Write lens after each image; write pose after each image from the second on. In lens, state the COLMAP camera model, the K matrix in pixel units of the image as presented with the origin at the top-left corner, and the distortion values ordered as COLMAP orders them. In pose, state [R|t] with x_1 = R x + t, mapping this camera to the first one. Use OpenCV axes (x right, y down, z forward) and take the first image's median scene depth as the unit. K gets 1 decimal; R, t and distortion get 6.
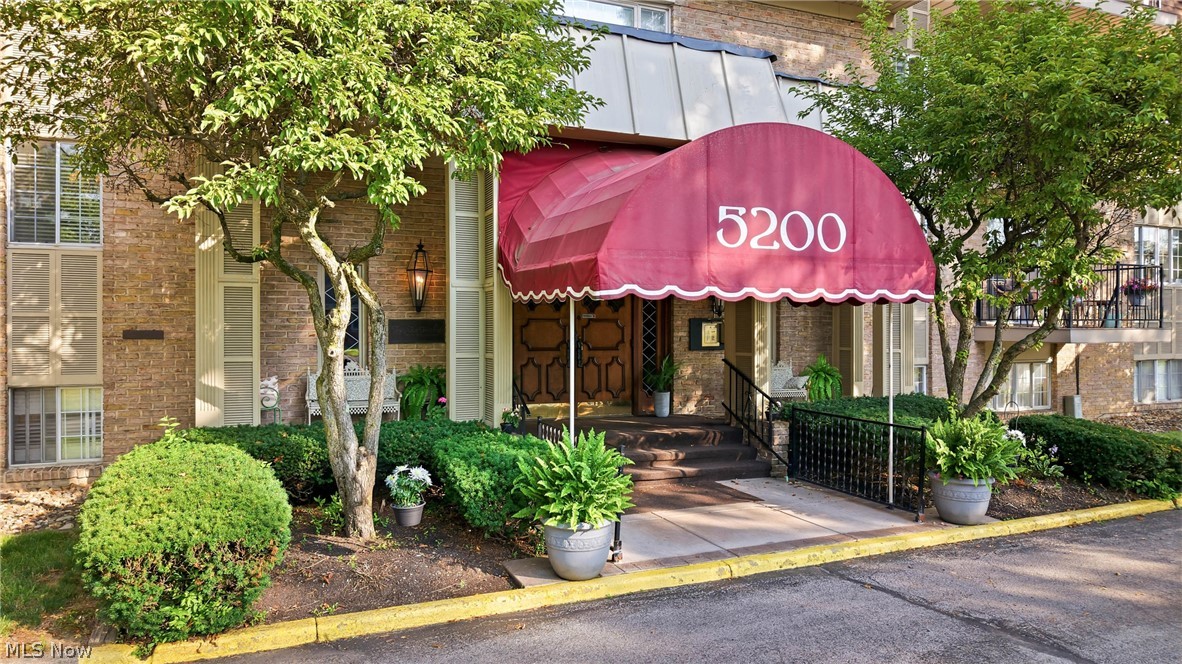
lens RADIAL K [[803.4, 0, 591.8], [0, 803.4, 330.3], [0, 0, 1]] dist [0.002216, 0.000160]
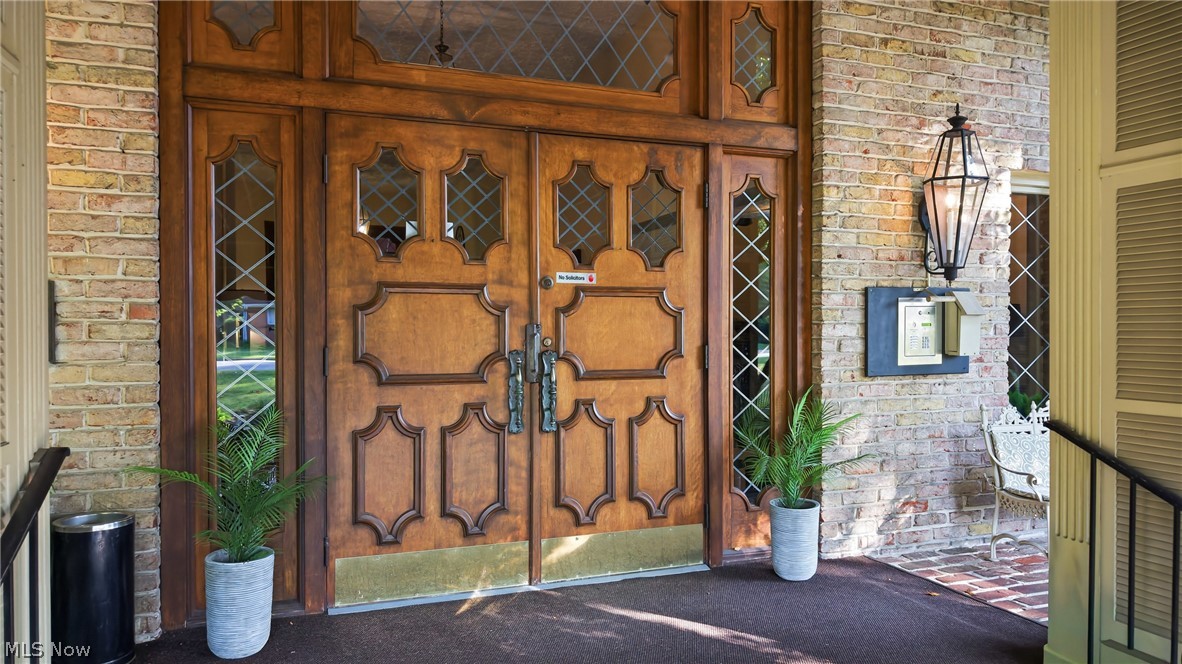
lens RADIAL K [[803.4, 0, 592.4], [0, 803.4, 330.4], [0, 0, 1]] dist [0.002216, 0.000160]
pose [[0.998684, -0.002823, -0.051207, 0.019902], [0.002888, 0.999995, 0.001182, 0.003655], [0.051204, -0.001328, 0.998687, 0.651993]]
